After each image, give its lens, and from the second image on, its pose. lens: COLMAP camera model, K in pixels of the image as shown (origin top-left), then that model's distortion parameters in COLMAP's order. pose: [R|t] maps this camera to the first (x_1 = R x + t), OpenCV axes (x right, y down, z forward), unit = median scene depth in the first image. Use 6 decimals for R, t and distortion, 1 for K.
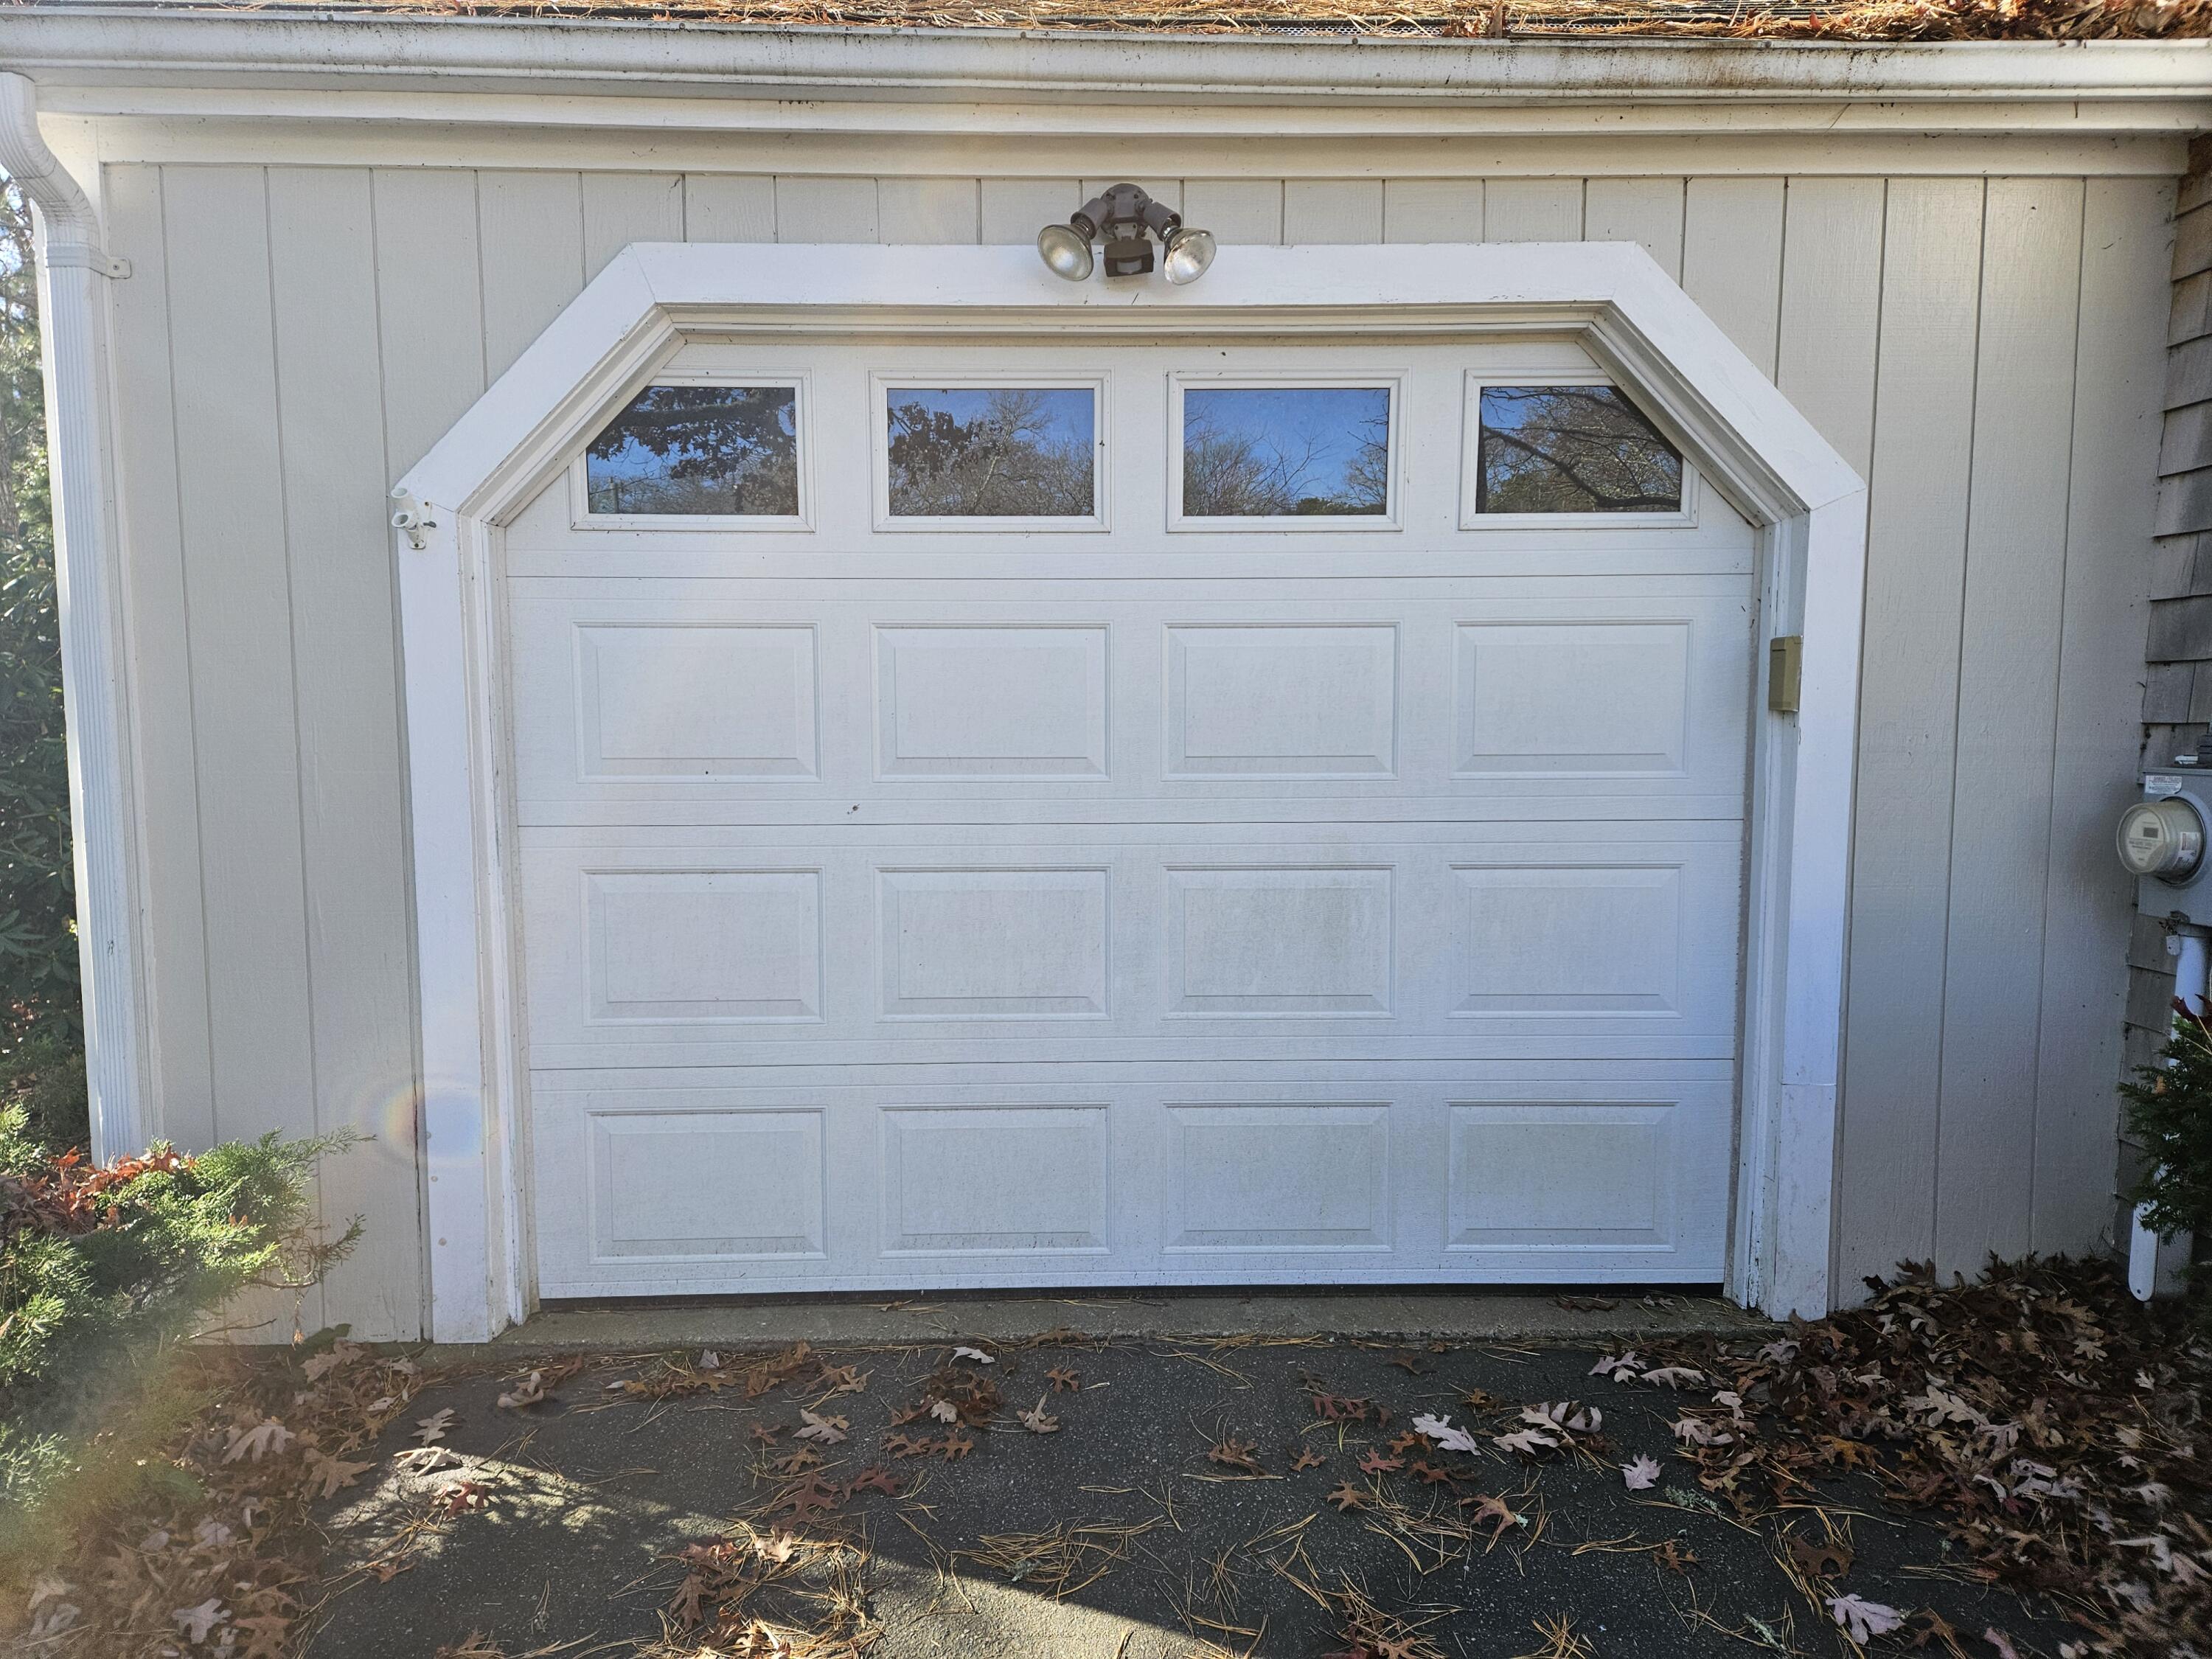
lens RADIAL K [[1474.5, 0, 1106.0], [0, 1474.5, 829.5], [0, 0, 1]] dist [0.052284, 0.001274]
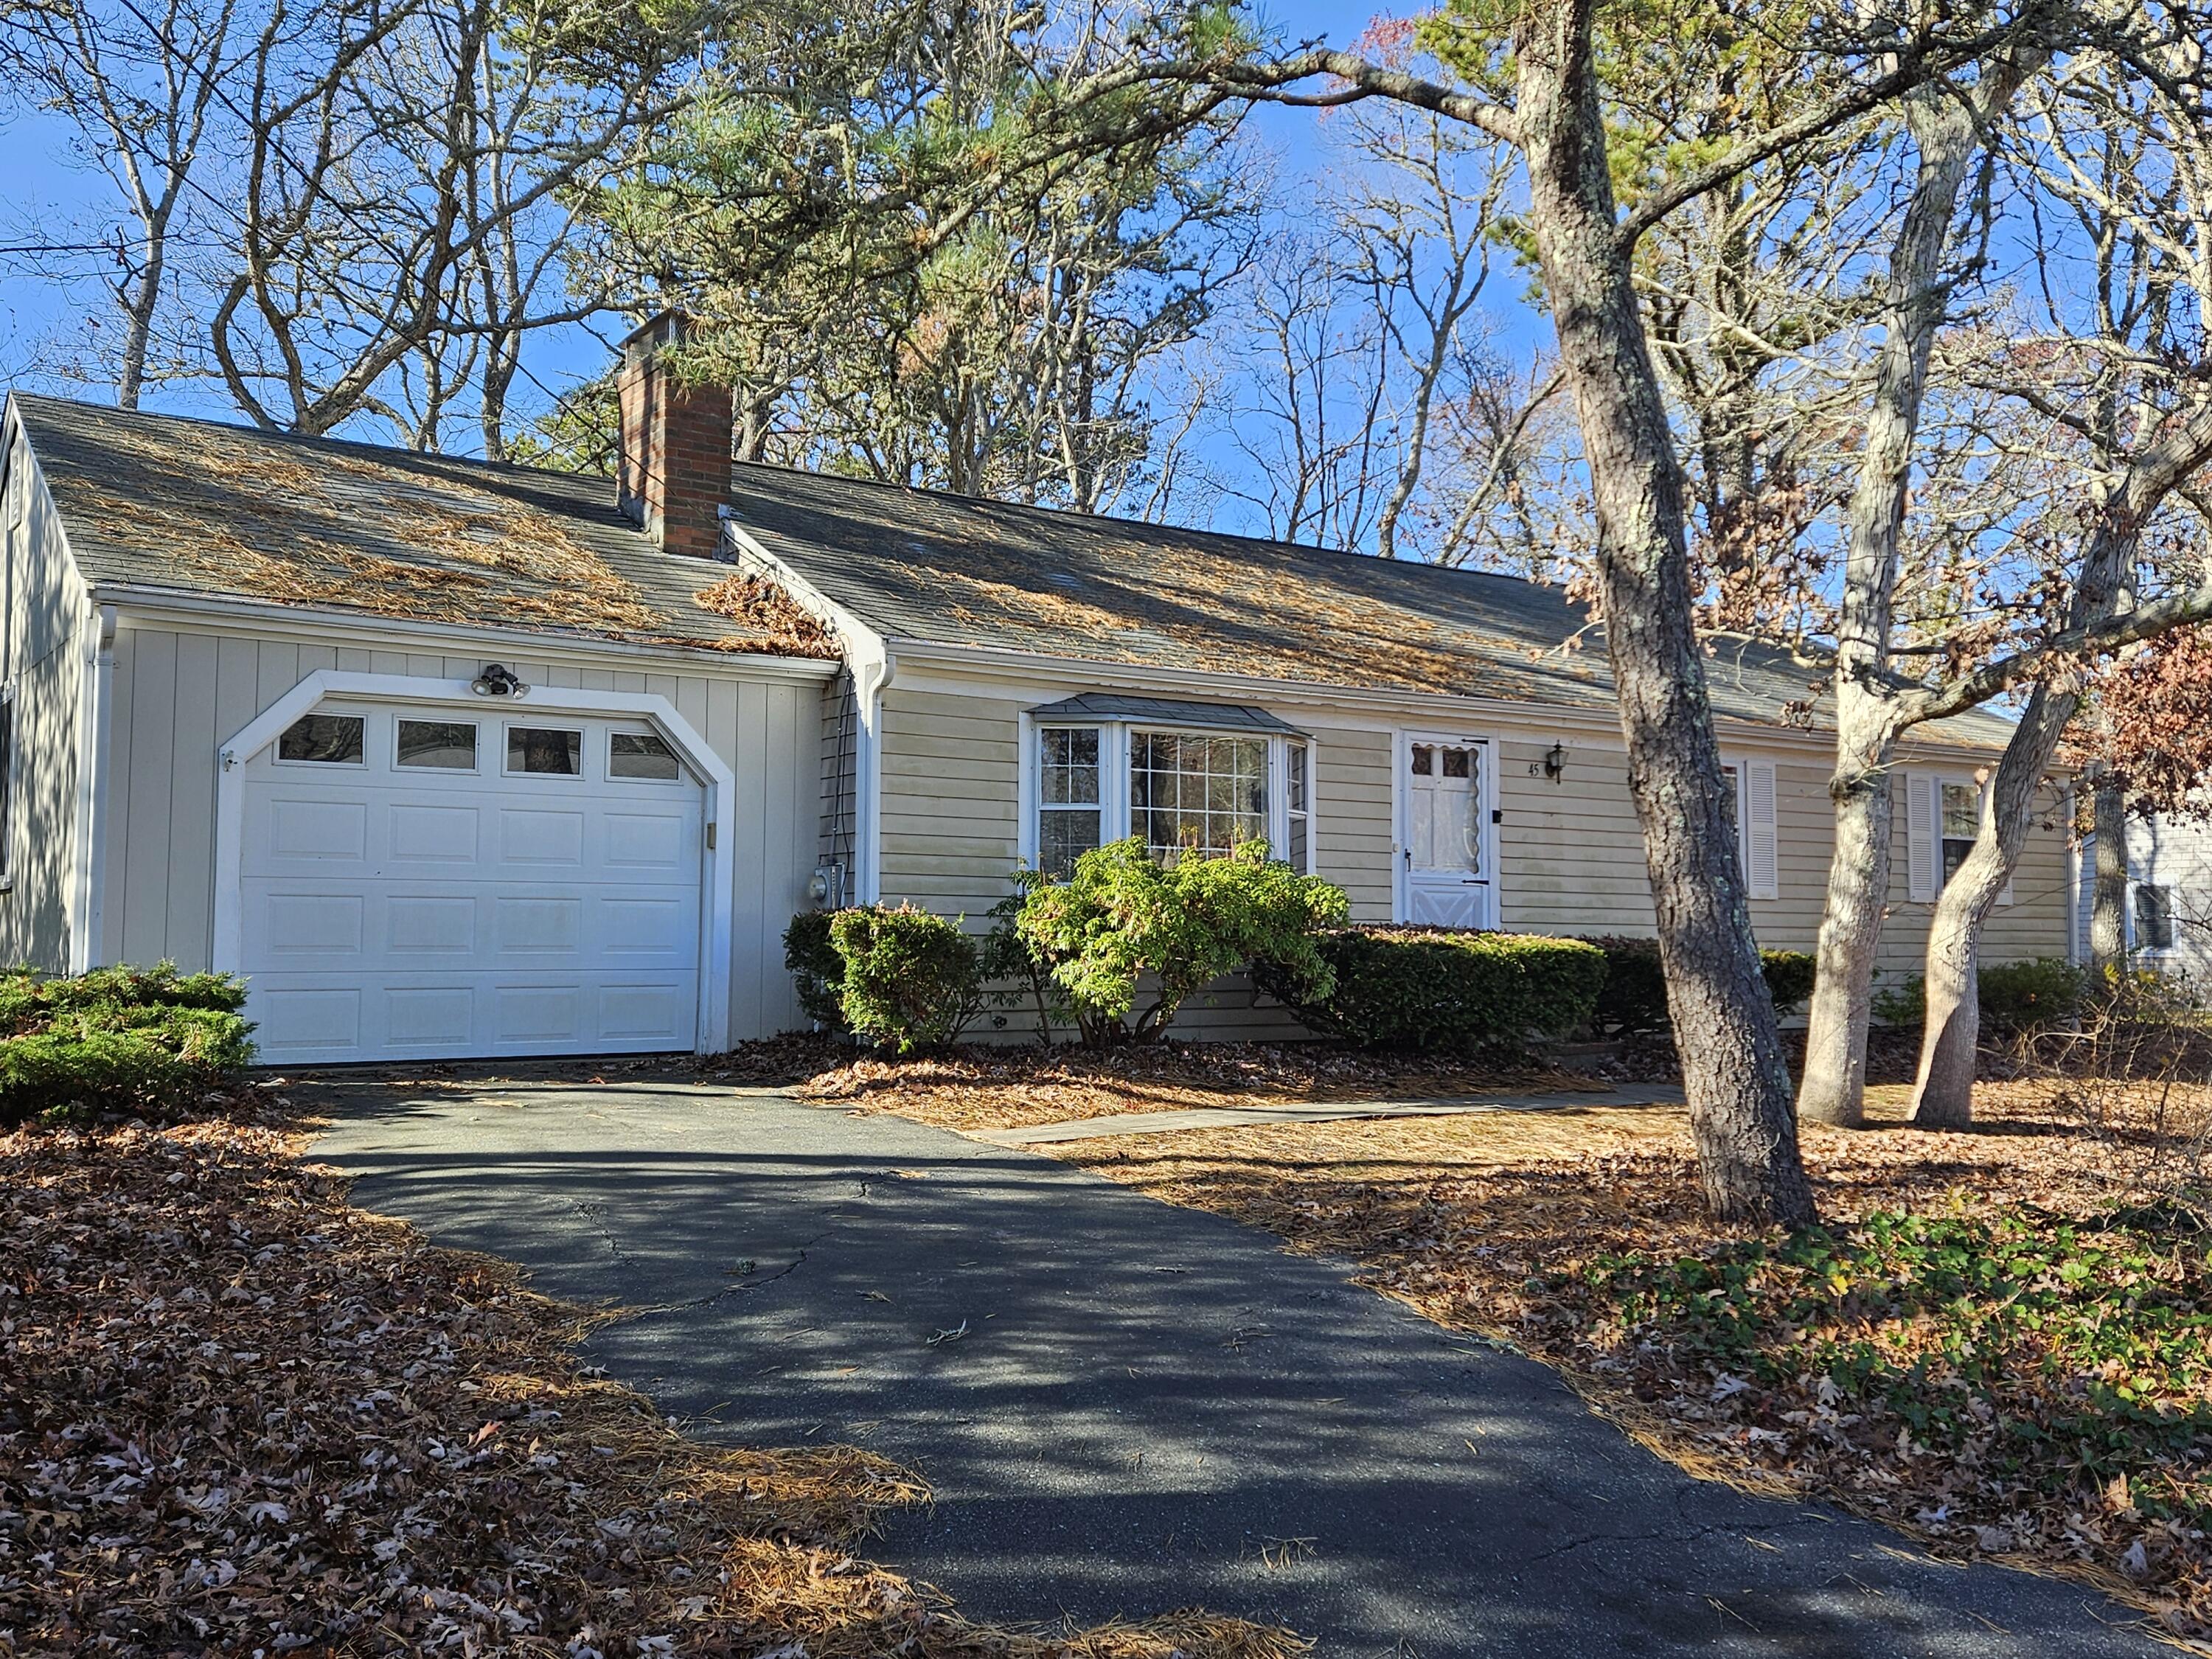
lens RADIAL K [[1474.5, 0, 1106.0], [0, 1474.5, 829.5], [0, 0, 1]] dist [0.052284, 0.001274]
pose [[0.786819, 0.034967, 0.616192, -0.785633], [0.045719, 0.992349, -0.114690, 0.271851], [-0.615488, 0.118412, 0.779200, -1.879915]]
